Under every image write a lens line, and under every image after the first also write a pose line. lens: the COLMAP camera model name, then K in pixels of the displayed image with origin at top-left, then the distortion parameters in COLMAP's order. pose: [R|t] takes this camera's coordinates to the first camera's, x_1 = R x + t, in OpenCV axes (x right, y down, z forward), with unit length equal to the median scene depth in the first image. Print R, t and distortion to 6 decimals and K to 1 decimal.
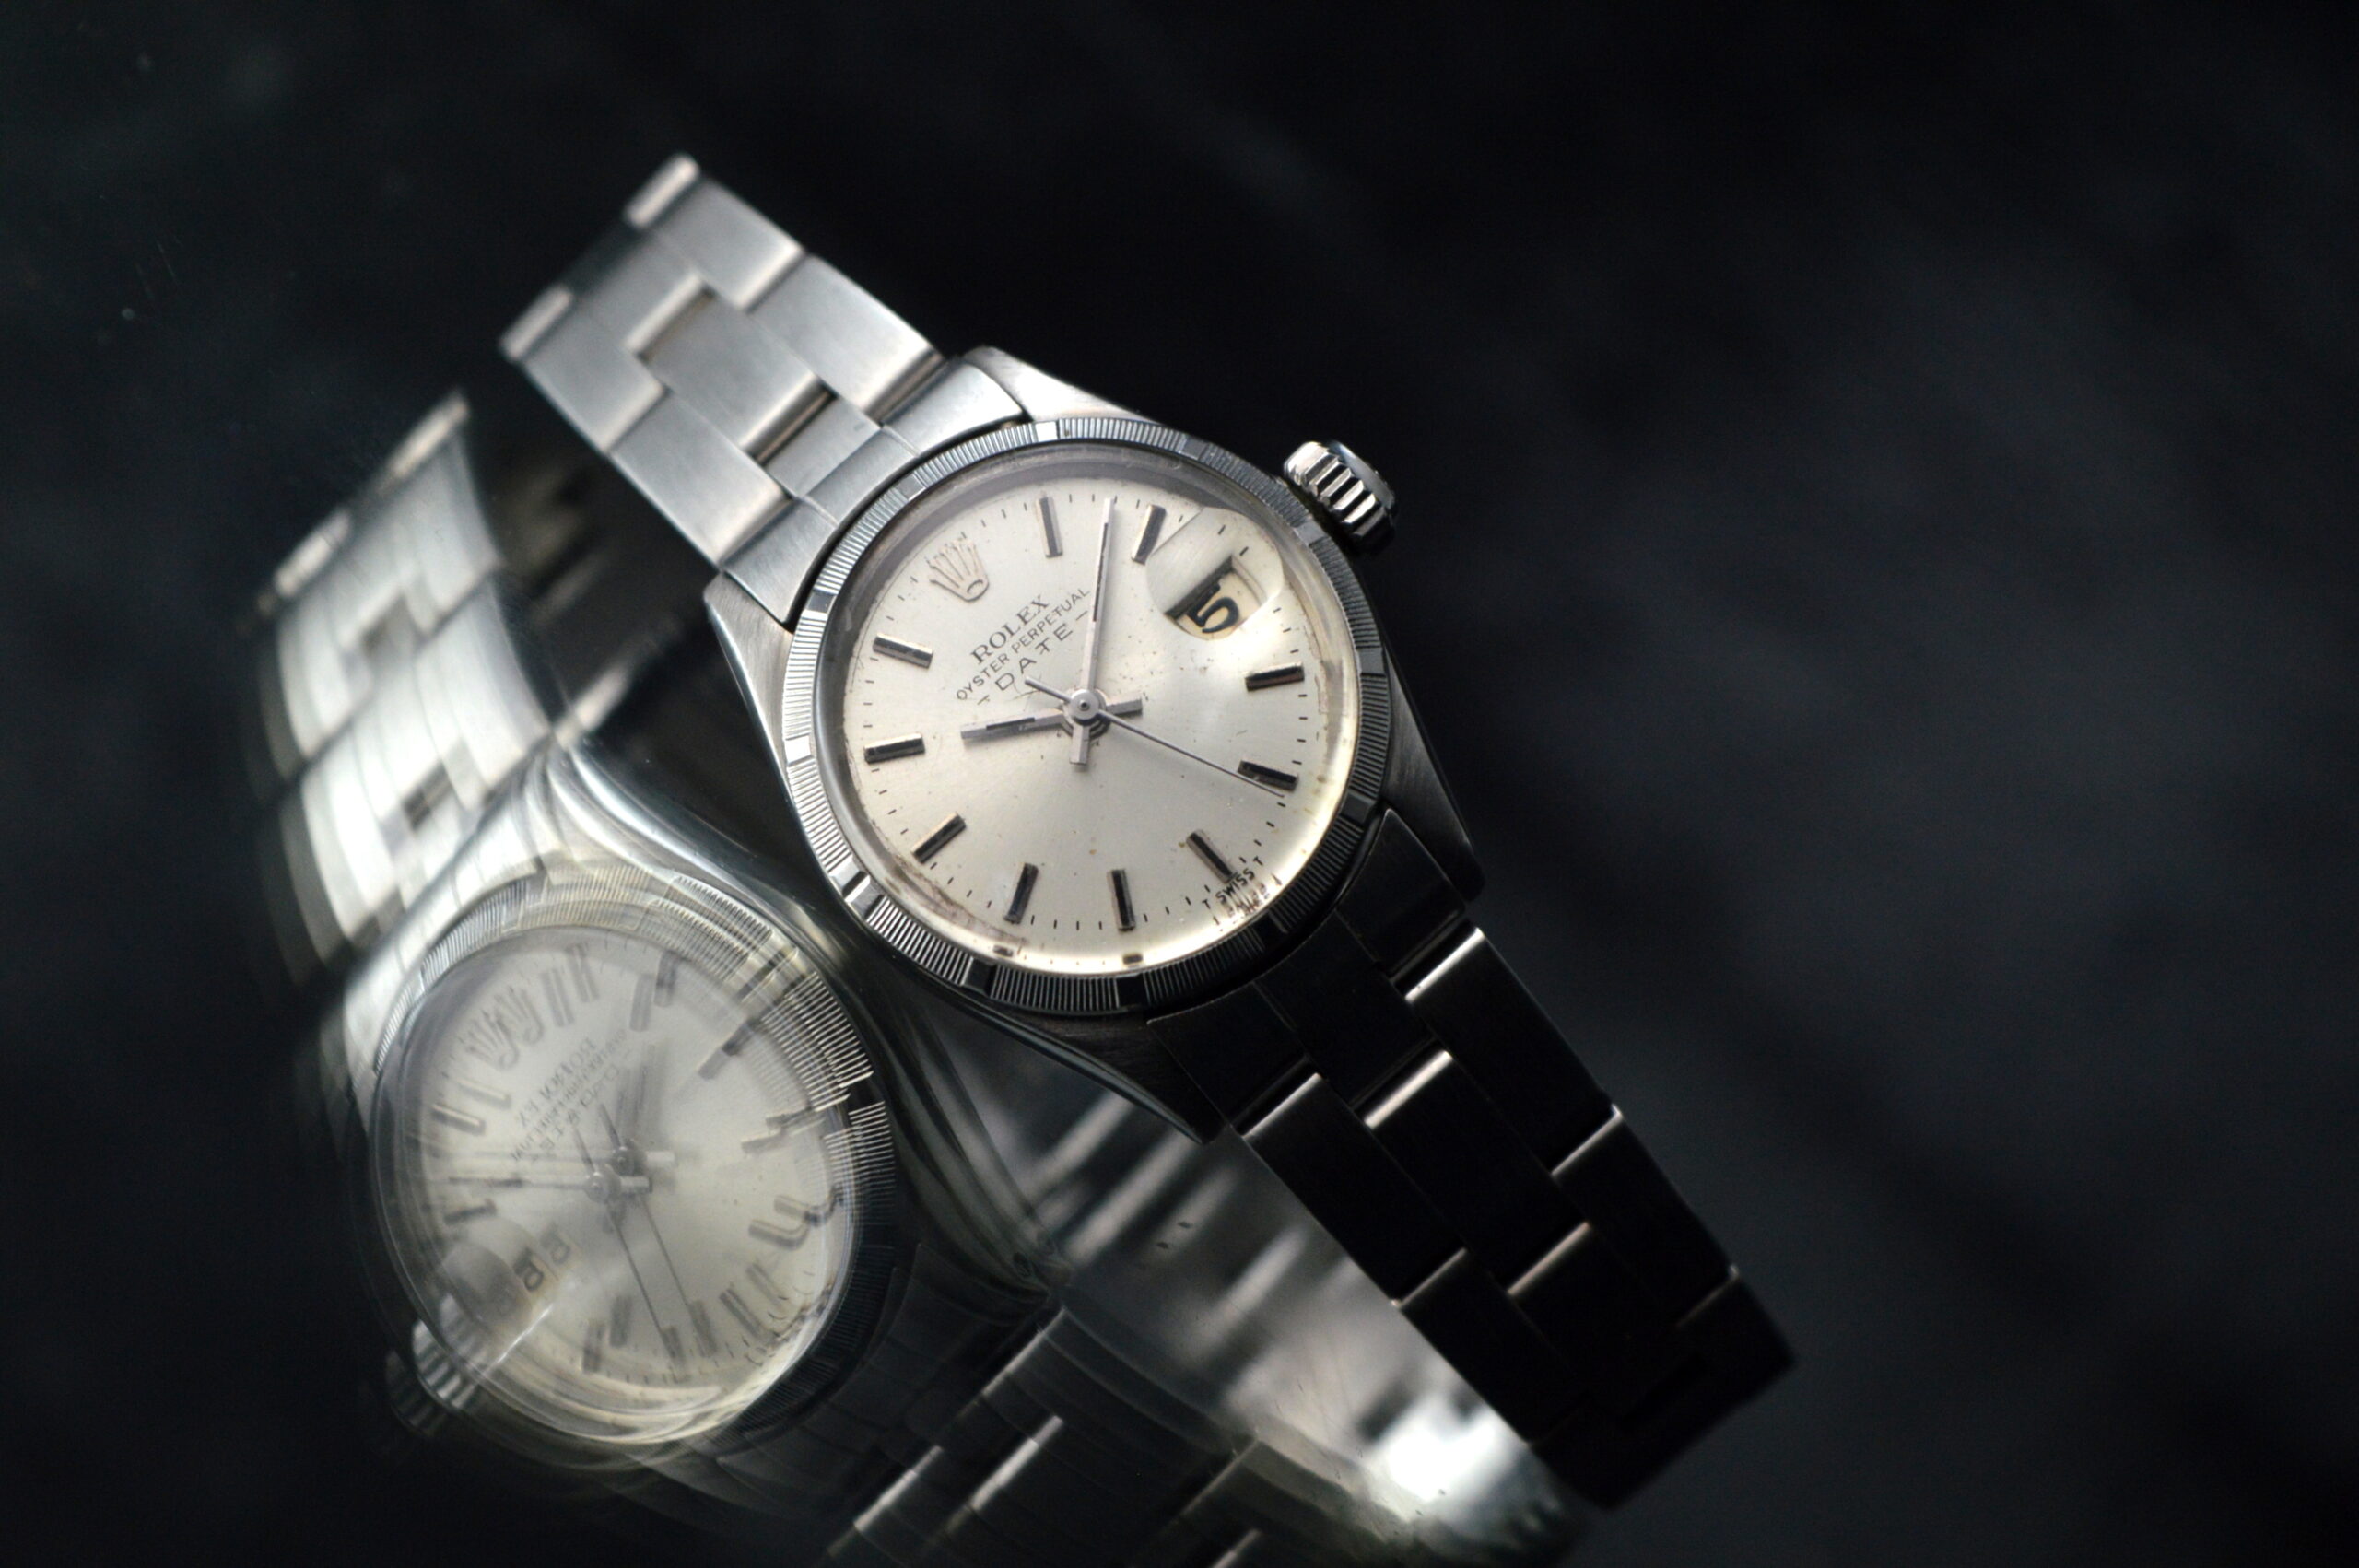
lens RADIAL K [[5552.0, 0, 1179.5], [0, 5552.0, 784.0], [0, 0, 1]] dist [-0.013131, 0.381205]
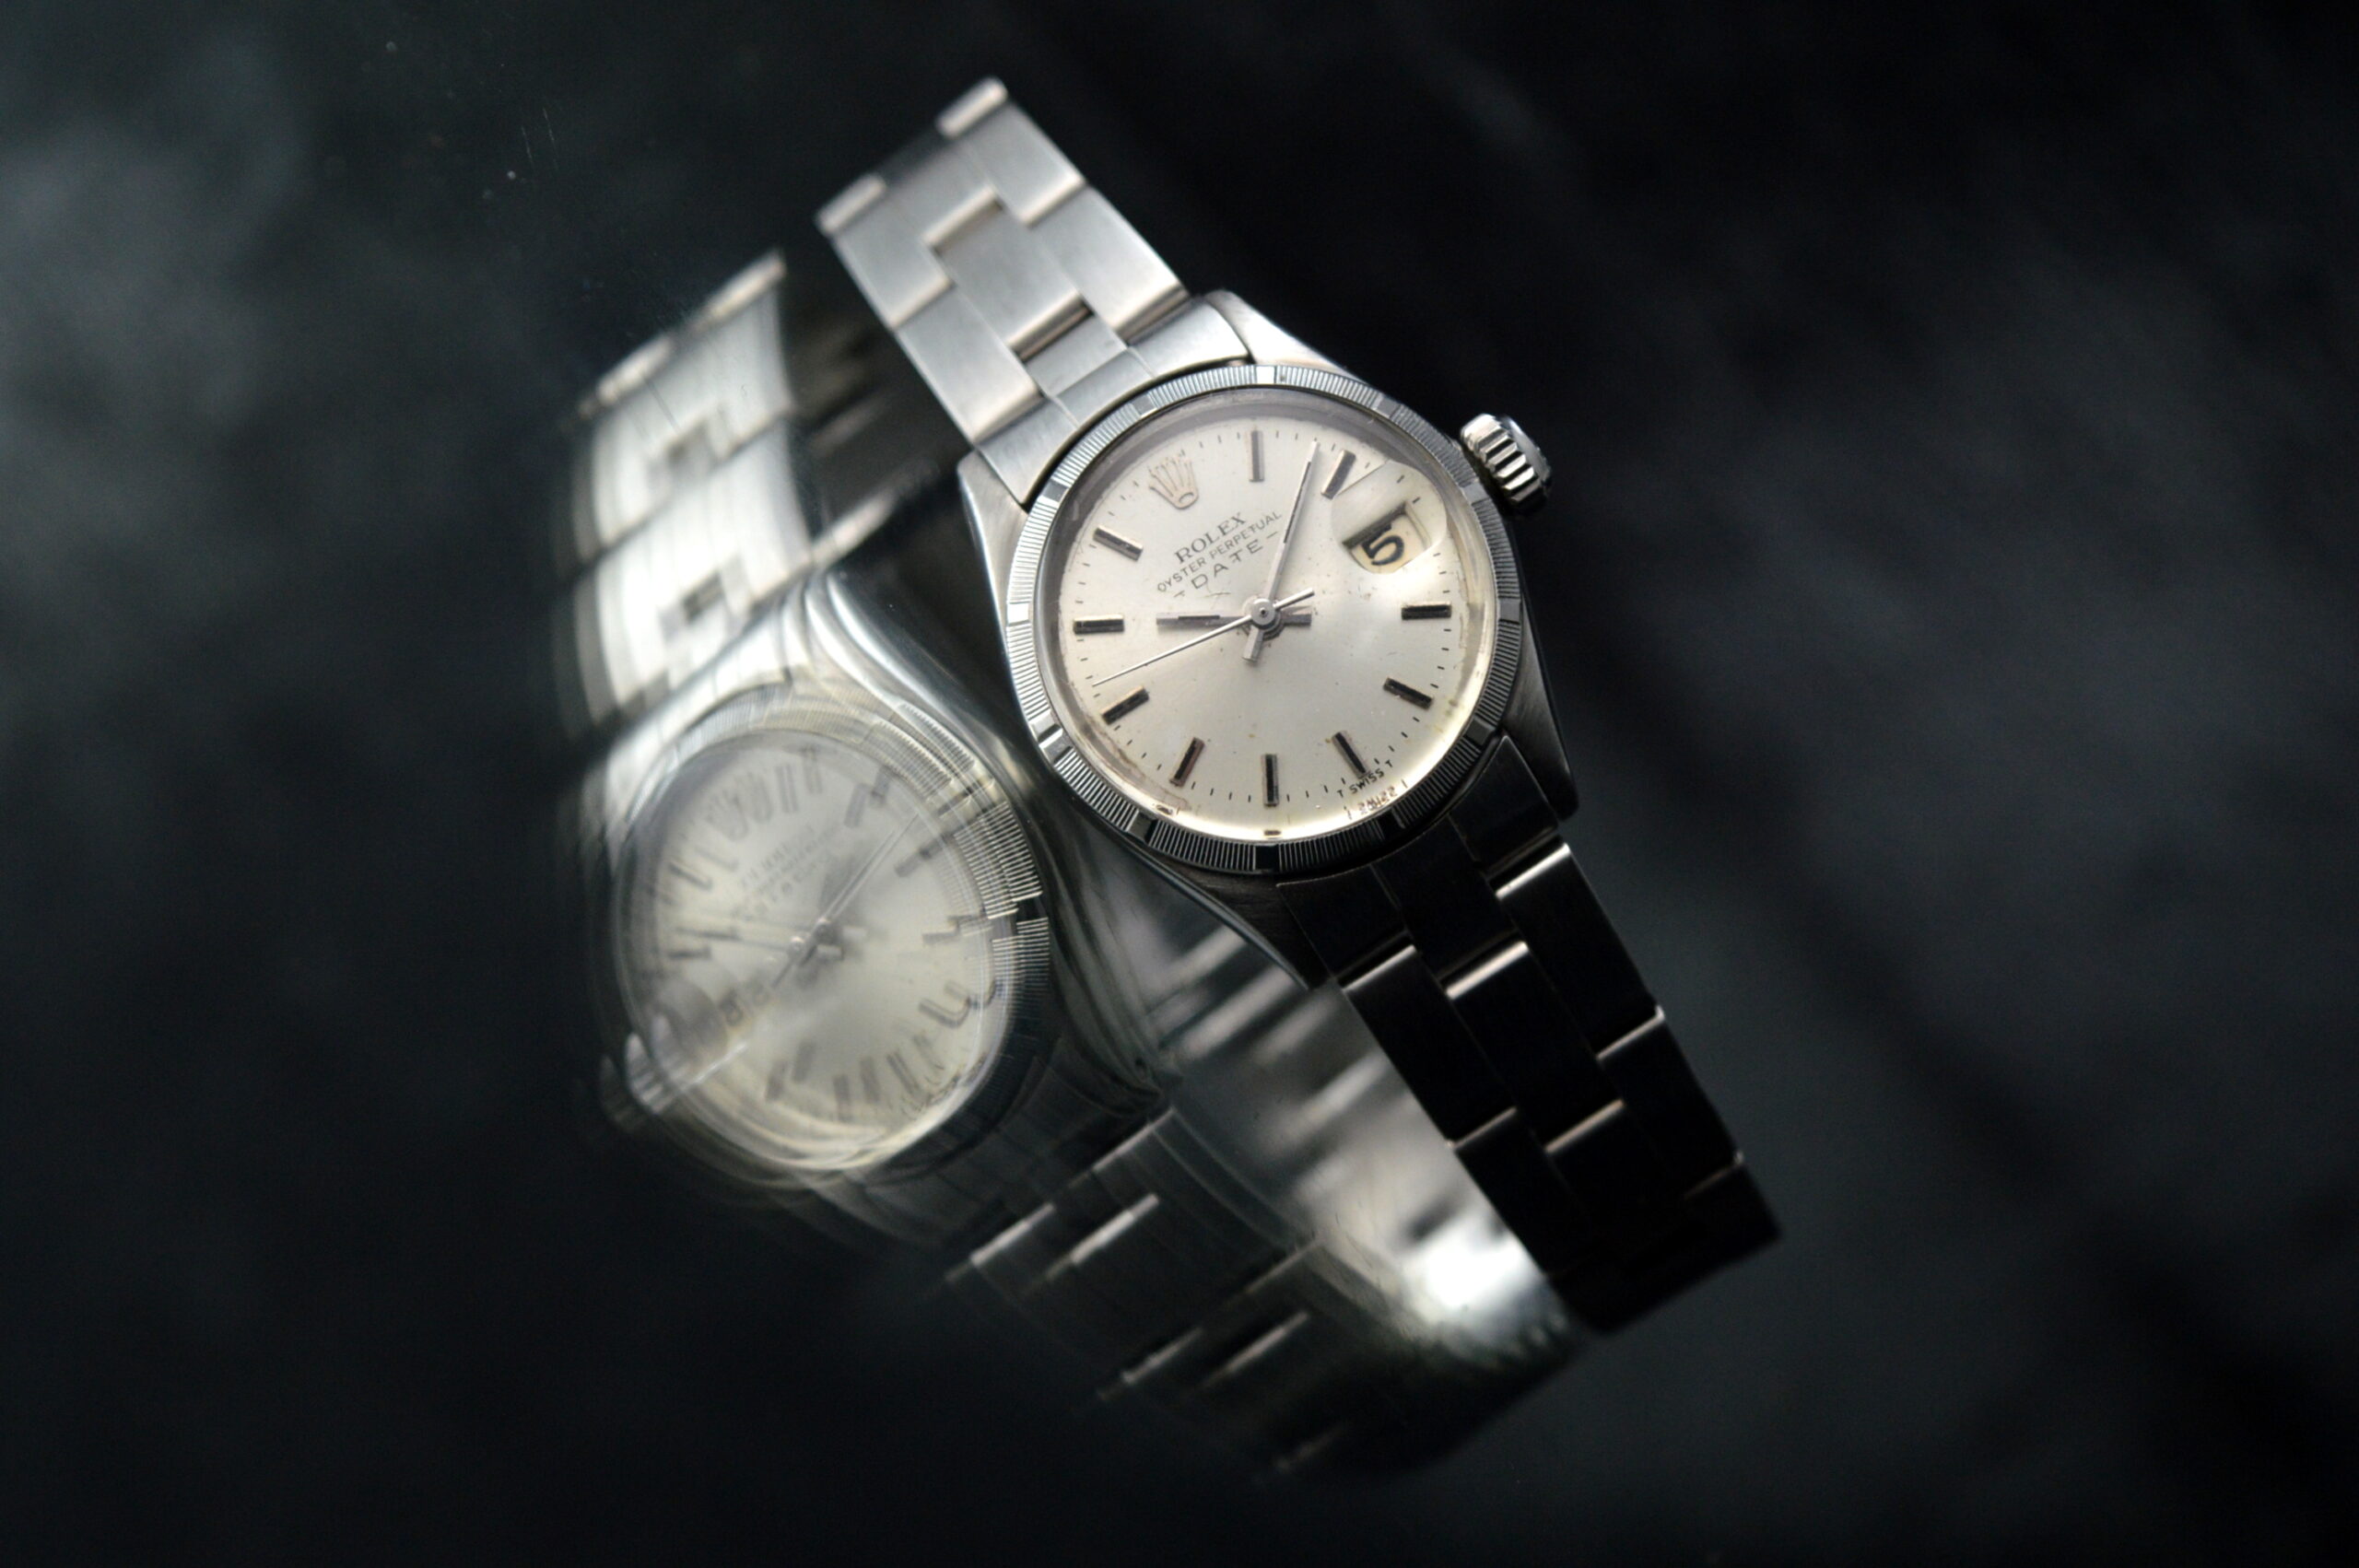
lens RADIAL K [[4982.2, 0, 1179.5], [0, 4982.2, 784.0], [0, 0, 1]] dist [0.004452, -0.203558]
pose [[0.988802, 0.146456, -0.028667, 0.001011], [-0.144634, 0.987800, 0.057722, -0.036123], [0.036772, -0.052930, 0.997921, -0.058930]]
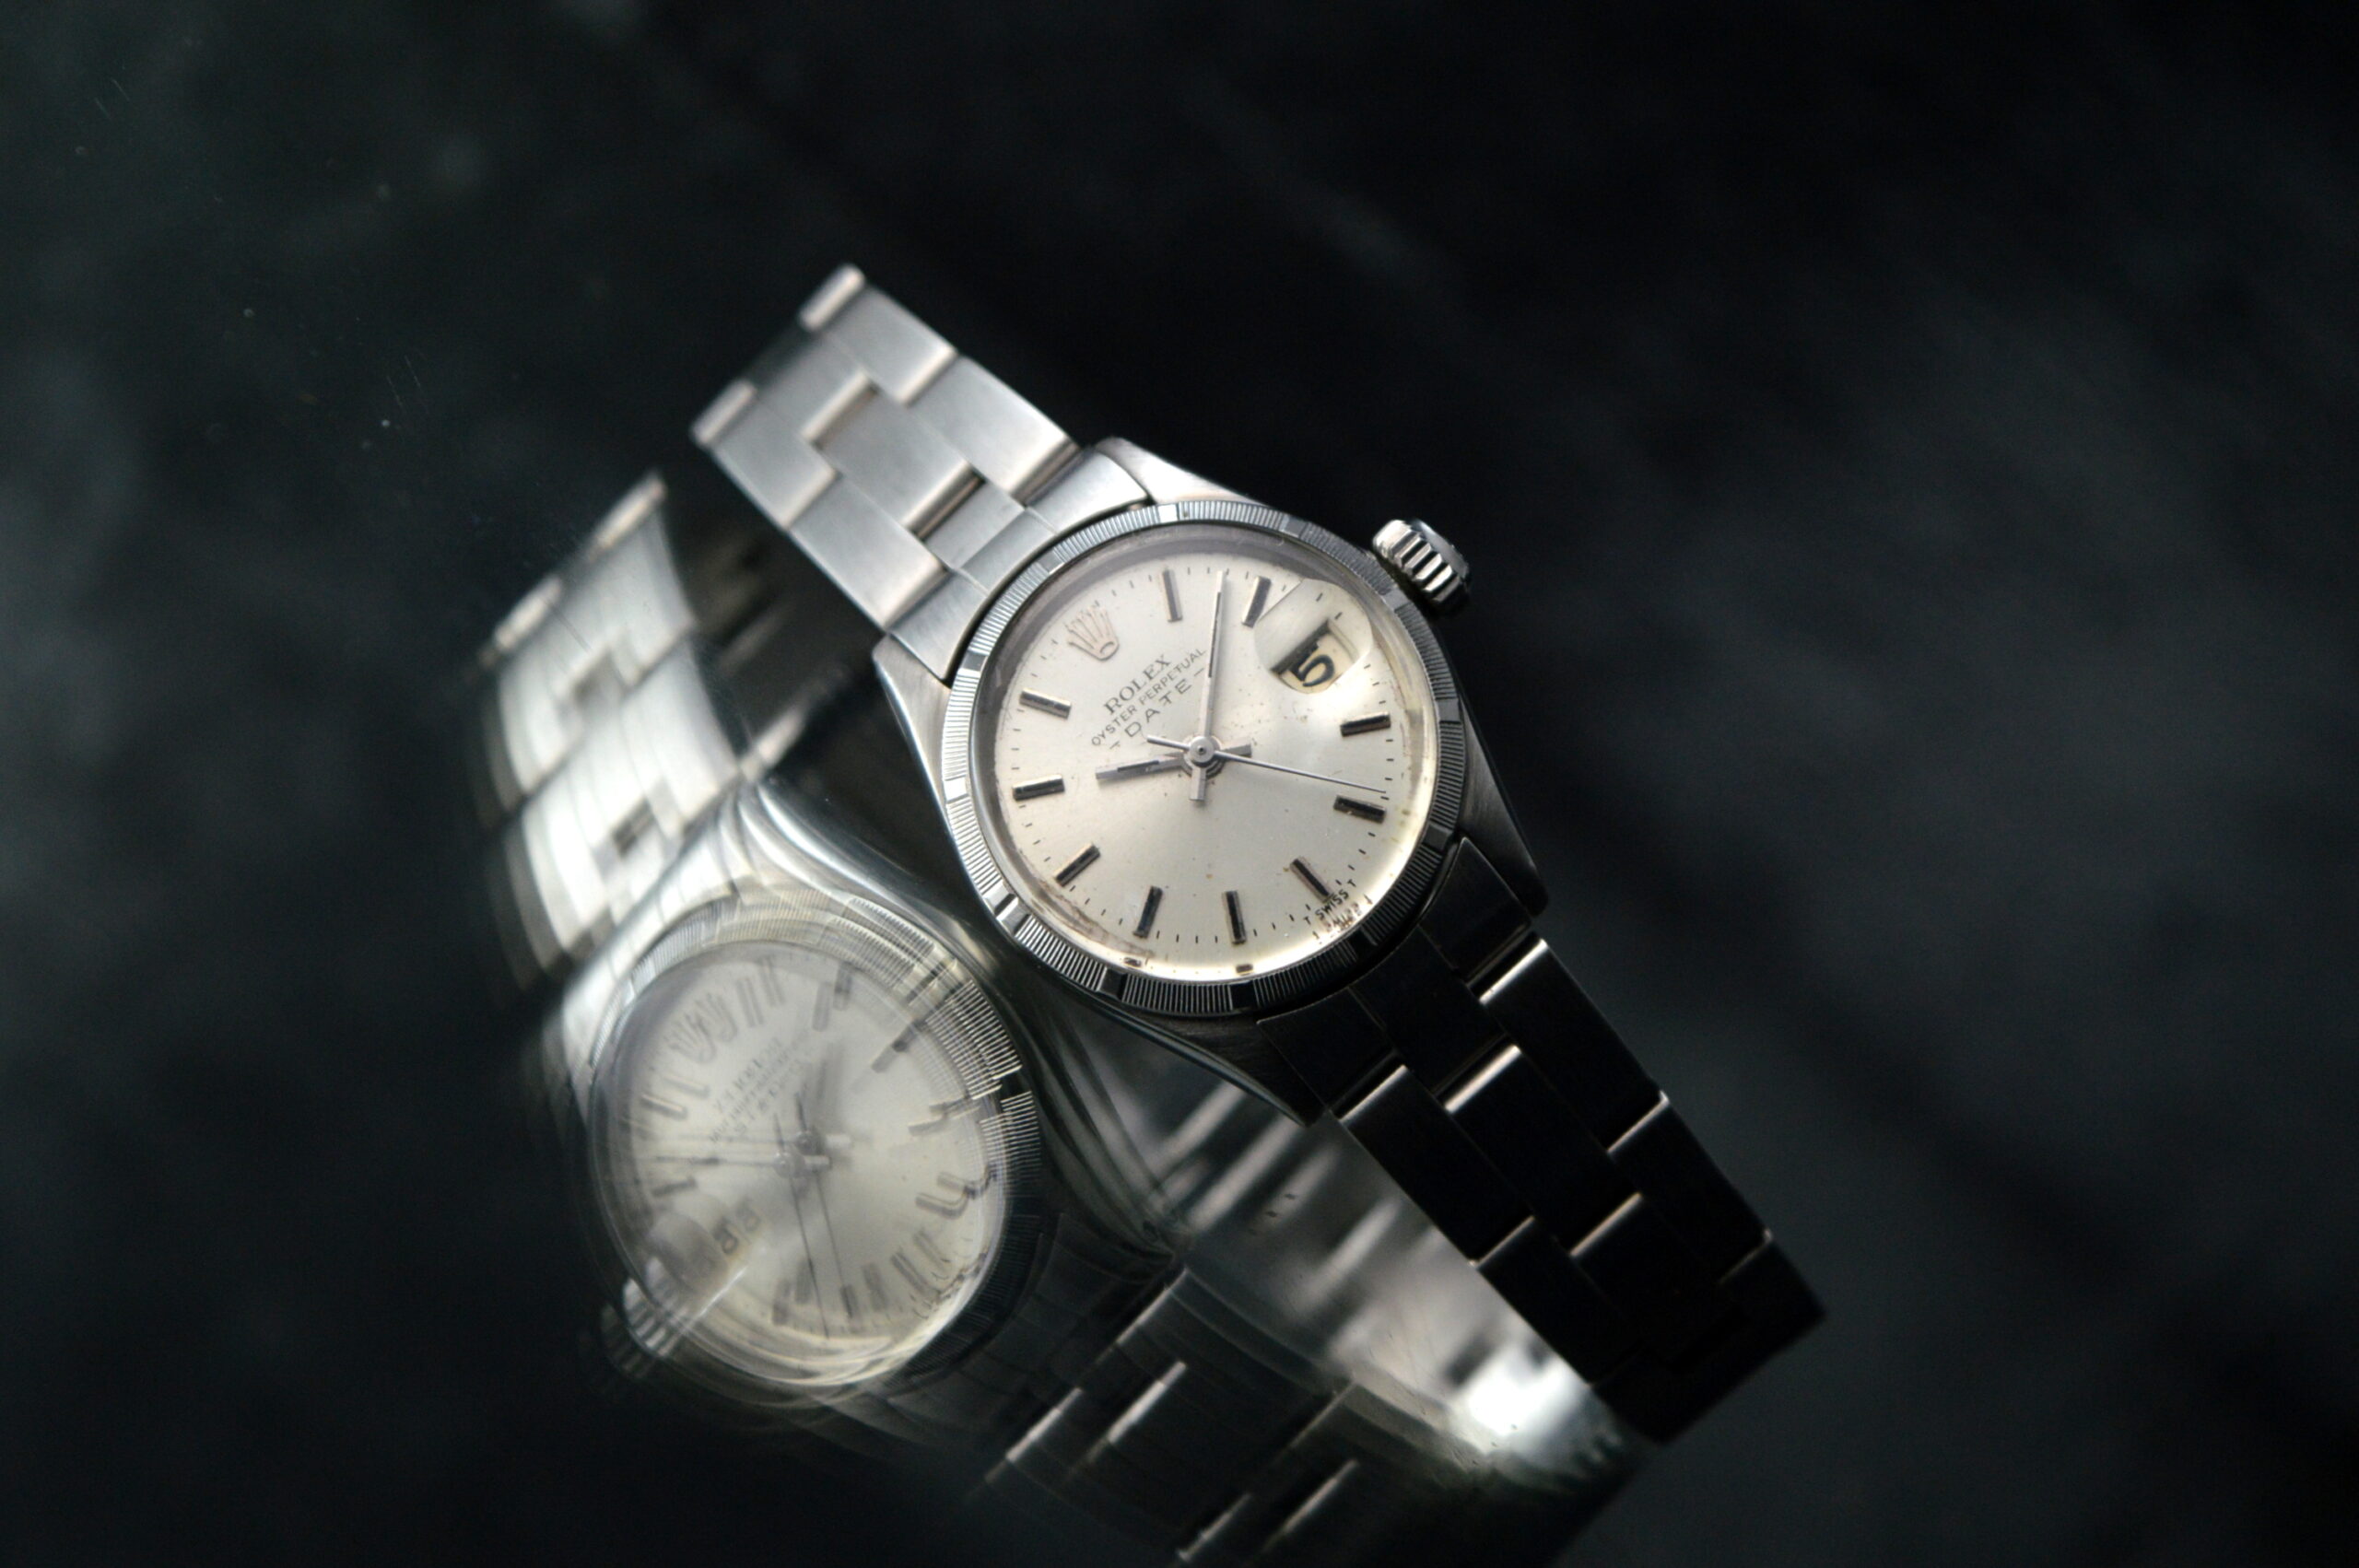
lens RADIAL K [[5571.8, 0, 1179.5], [0, 5571.8, 784.0], [0, 0, 1]] dist [-0.033353, 0.165282]
pose [[0.999743, -0.004643, -0.022190, 0.004047], [0.004744, 0.999979, 0.004478, -0.012129], [0.022169, -0.004582, 0.999744, -0.164510]]
